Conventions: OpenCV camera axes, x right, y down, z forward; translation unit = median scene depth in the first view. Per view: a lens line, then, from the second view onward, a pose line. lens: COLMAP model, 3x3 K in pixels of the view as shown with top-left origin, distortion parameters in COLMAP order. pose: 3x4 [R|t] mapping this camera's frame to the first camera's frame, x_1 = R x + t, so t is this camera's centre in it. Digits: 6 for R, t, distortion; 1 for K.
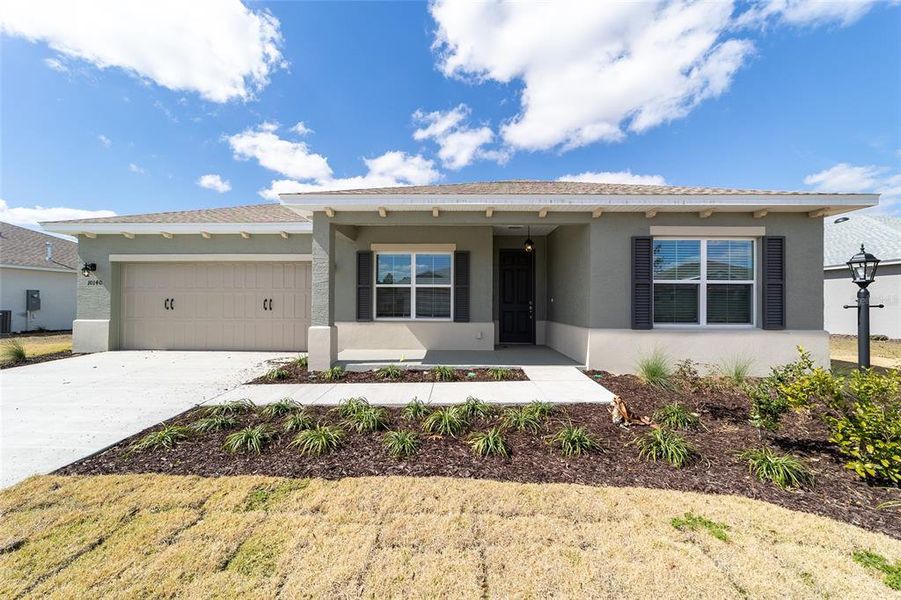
lens RADIAL K [[353.1, 0, 449.3], [0, 353.1, 303.1], [0, 0, 1]] dist [-0.001929, -0.000061]
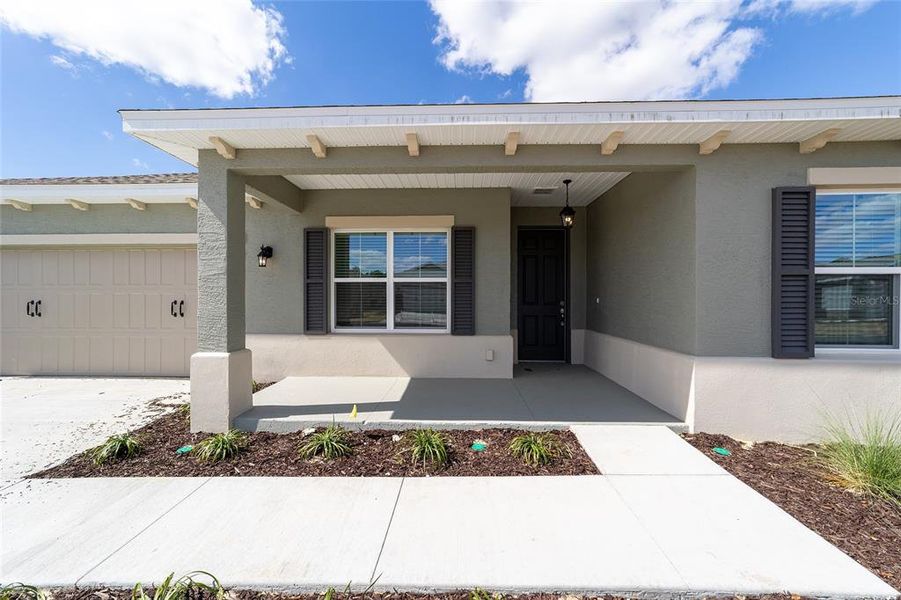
lens RADIAL K [[353.1, 0, 449.3], [0, 353.1, 303.1], [0, 0, 1]] dist [-0.001929, -0.000061]
pose [[0.999889, -0.004012, -0.014350, 0.018533], [0.004250, 0.999854, 0.016562, -0.016609], [0.014281, -0.016621, 0.999760, 0.344590]]
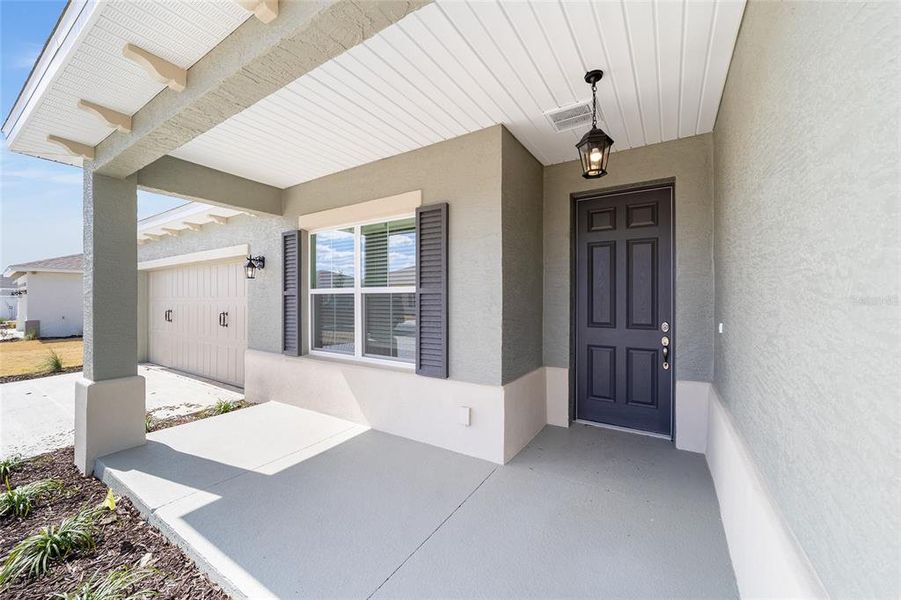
lens RADIAL K [[345.2, 0, 450.5], [0, 345.2, 300.0], [0, 0, 1]] dist [-0.005374, 0.000240]
pose [[0.850130, -0.002584, -0.526566, 0.267790], [0.004845, 0.999984, 0.002916, -0.037416], [0.526550, -0.005030, 0.850129, 0.669561]]
